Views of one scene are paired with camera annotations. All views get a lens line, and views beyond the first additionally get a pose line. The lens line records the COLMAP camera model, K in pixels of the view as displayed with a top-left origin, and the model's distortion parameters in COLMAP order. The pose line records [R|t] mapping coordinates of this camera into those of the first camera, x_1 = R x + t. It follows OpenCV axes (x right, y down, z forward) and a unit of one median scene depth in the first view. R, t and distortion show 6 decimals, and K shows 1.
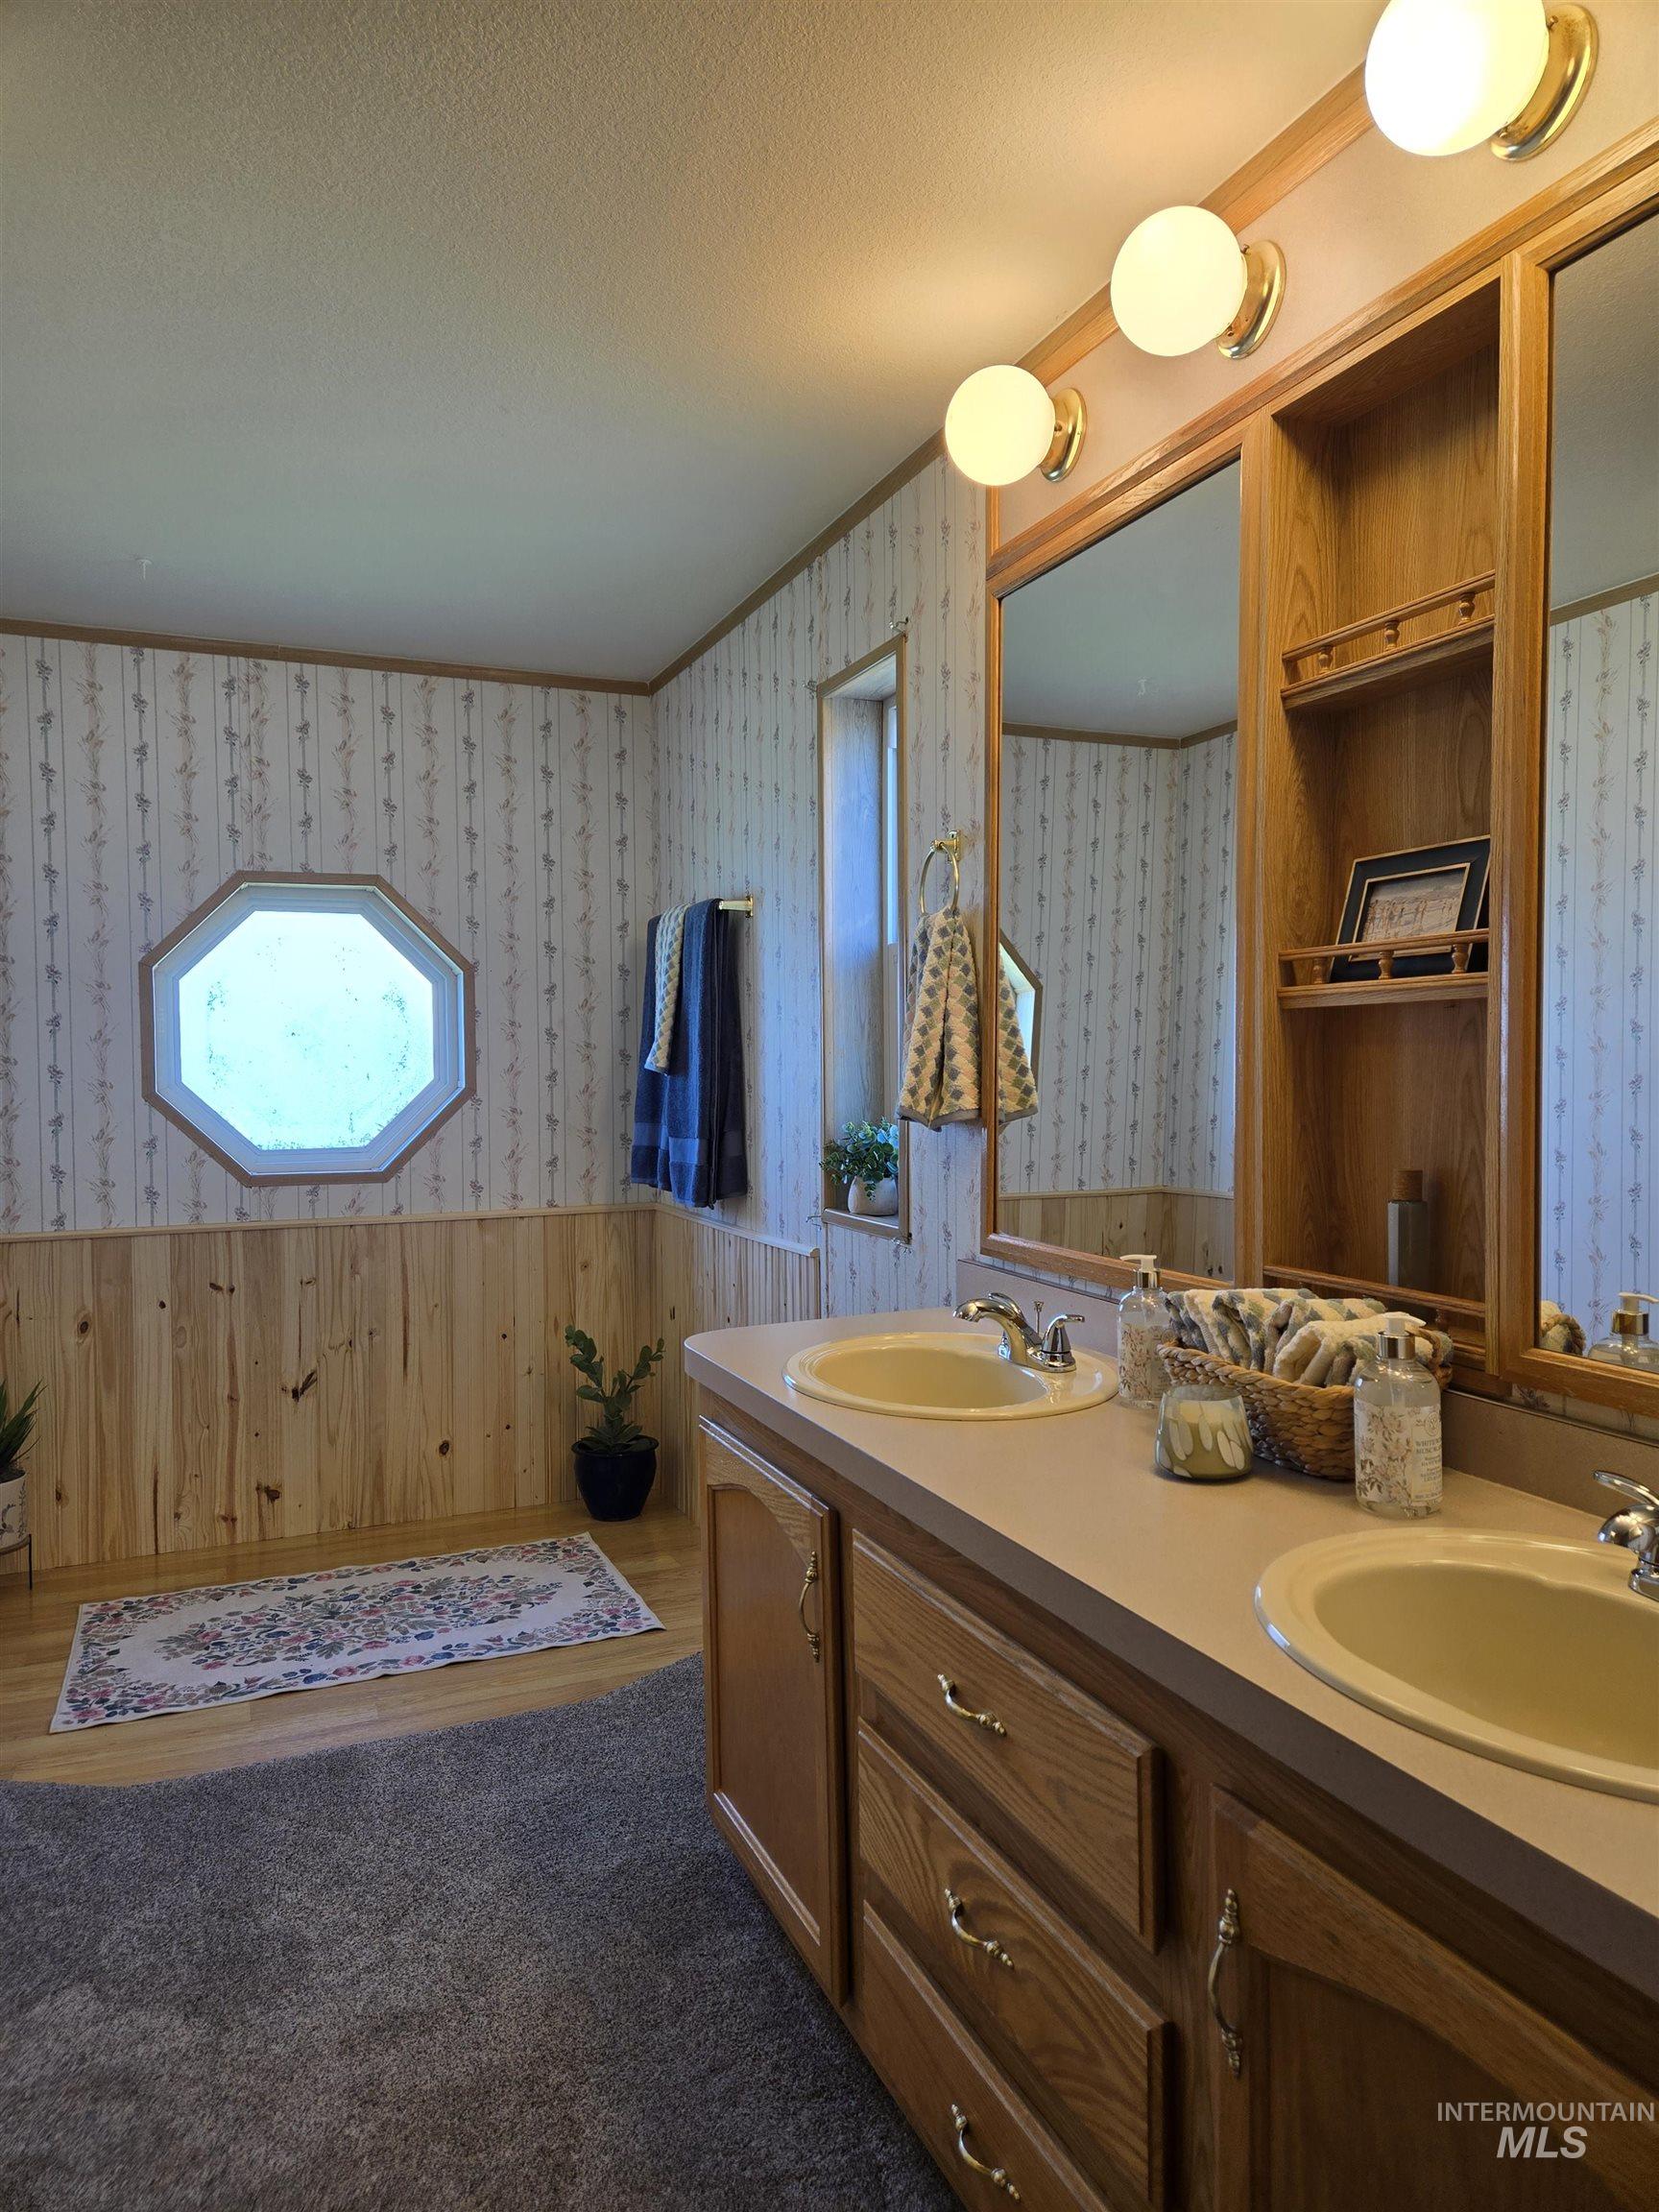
lens RADIAL K [[1452.2, 0, 829.5], [0, 1452.2, 1106.0], [0, 0, 1]] dist [0.058558, -0.057965]
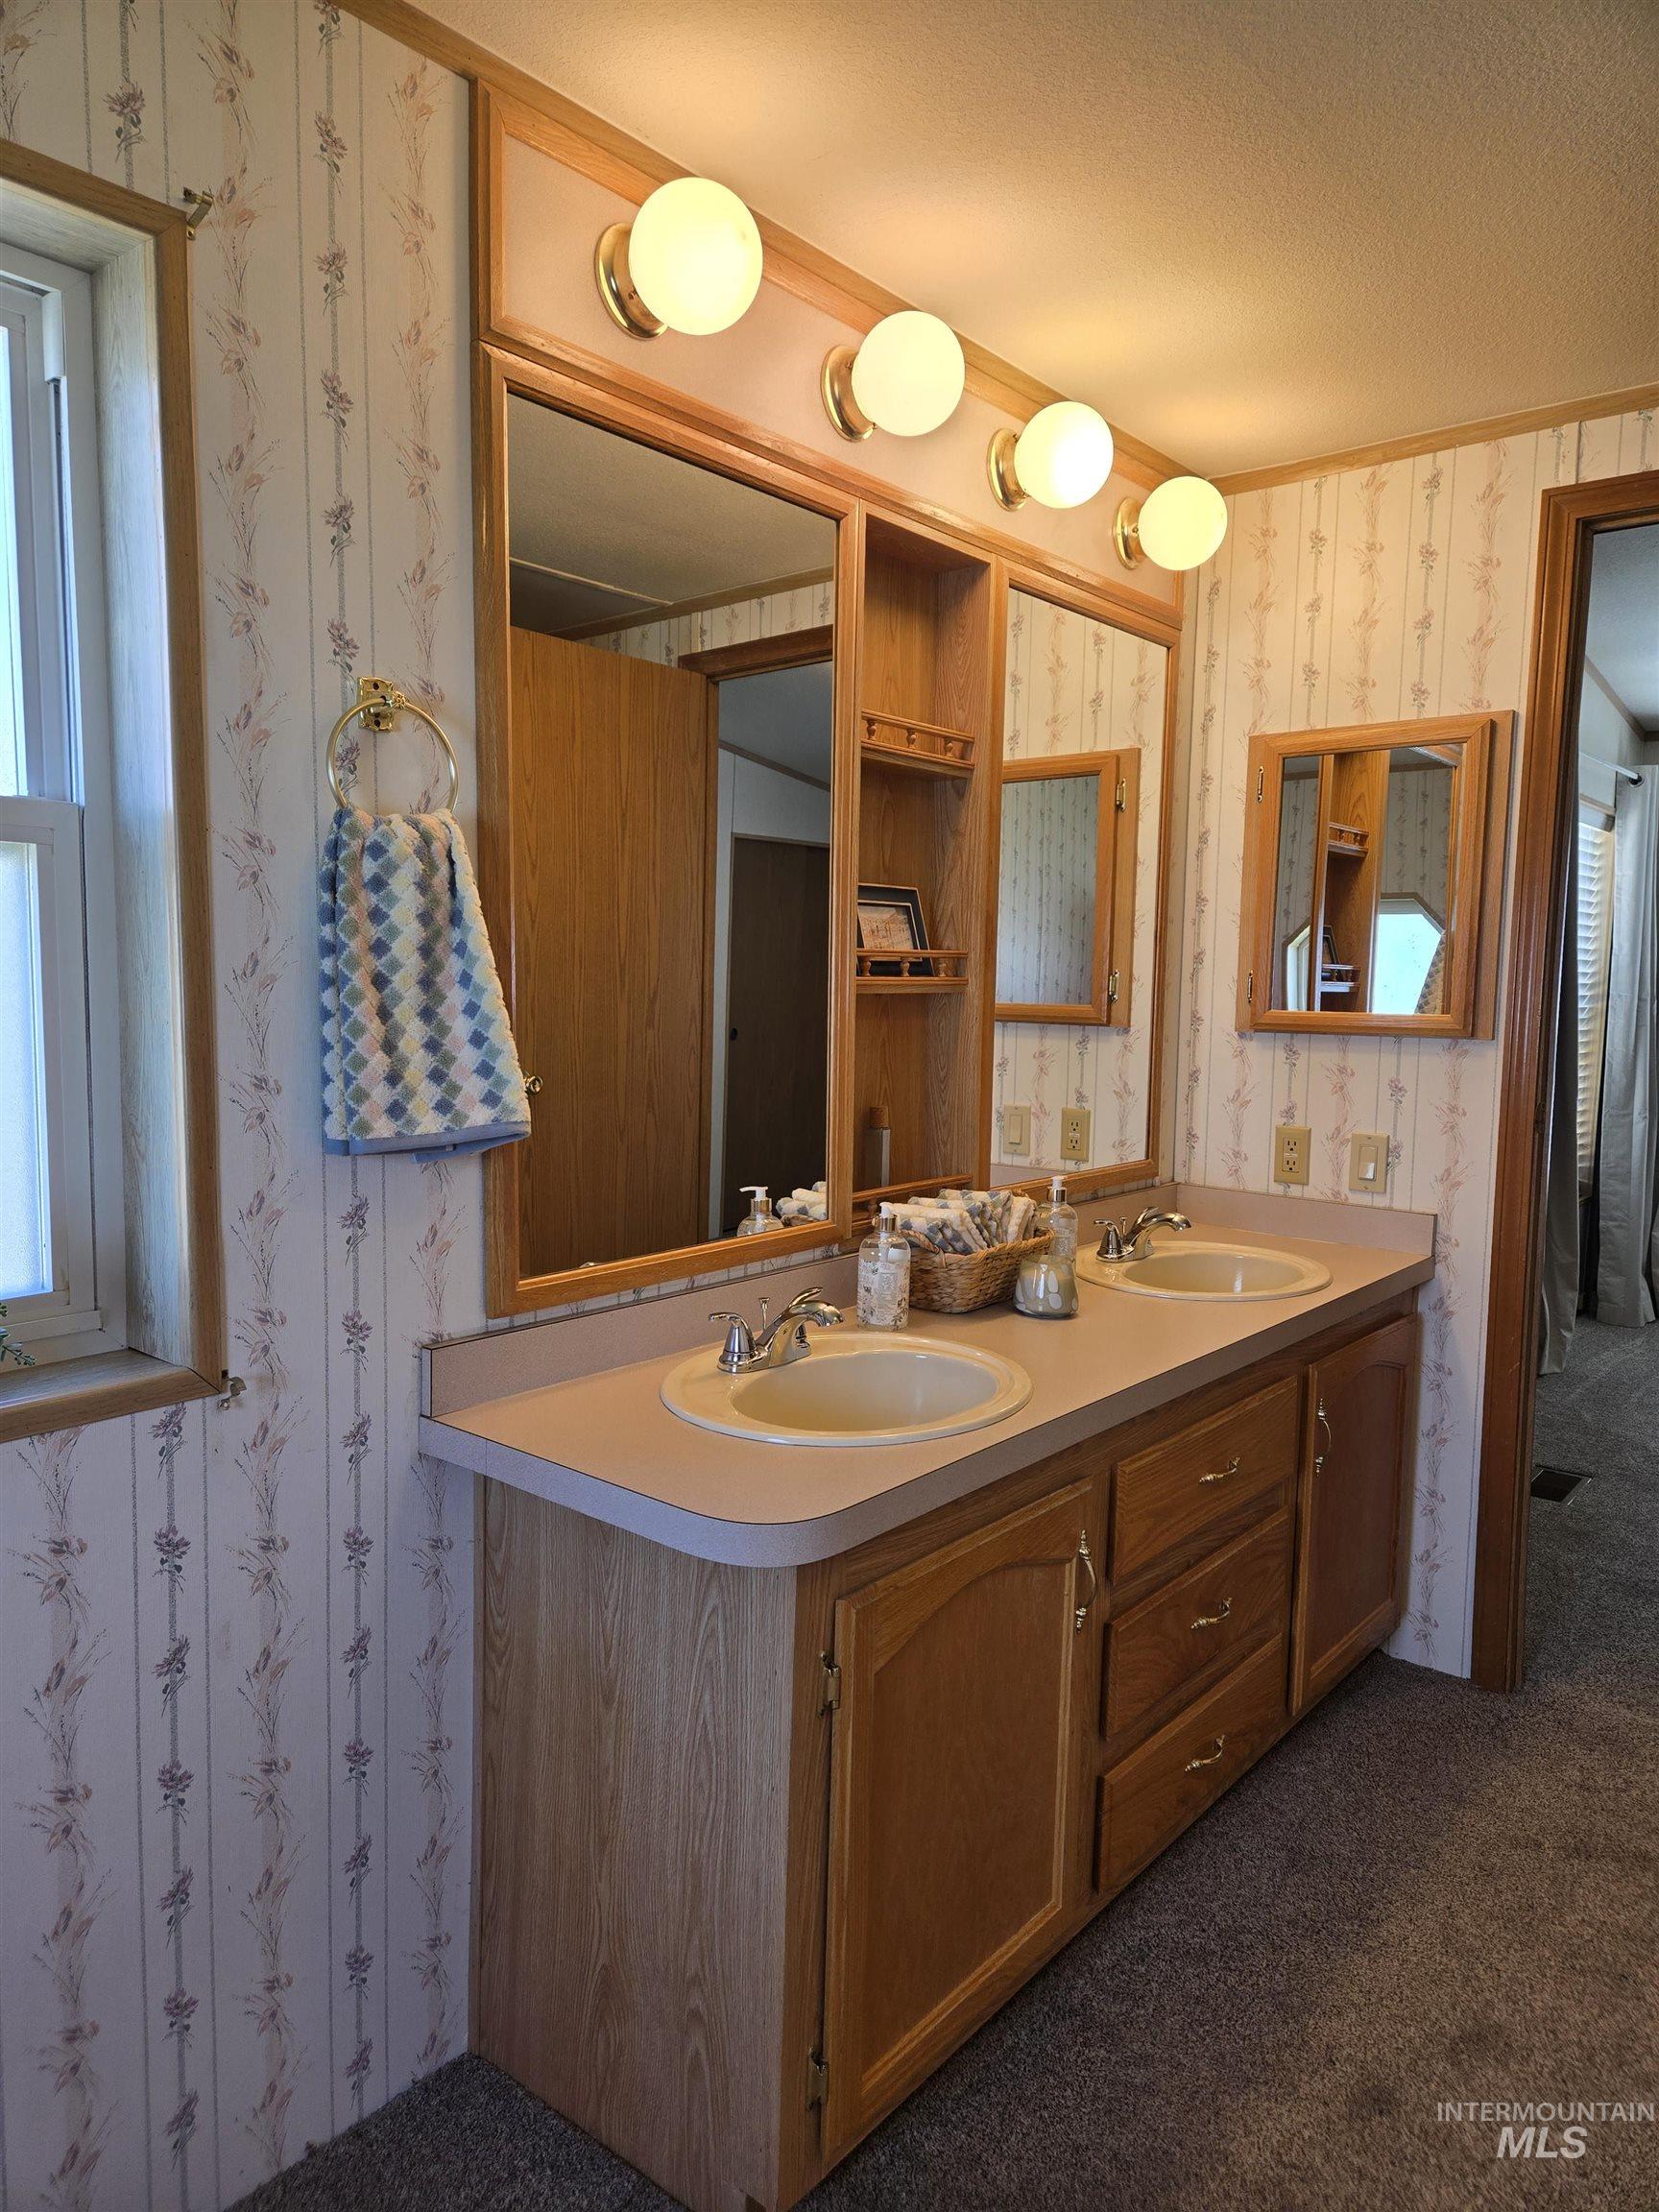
lens RADIAL K [[1452.2, 0, 829.5], [0, 1452.2, 1106.0], [0, 0, 1]] dist [0.058558, -0.057965]
pose [[-0.465278, -0.060672, 0.883083, -0.847843], [0.024453, 0.996386, 0.081341, -0.076090], [-0.884827, 0.059440, -0.462113, 1.699970]]
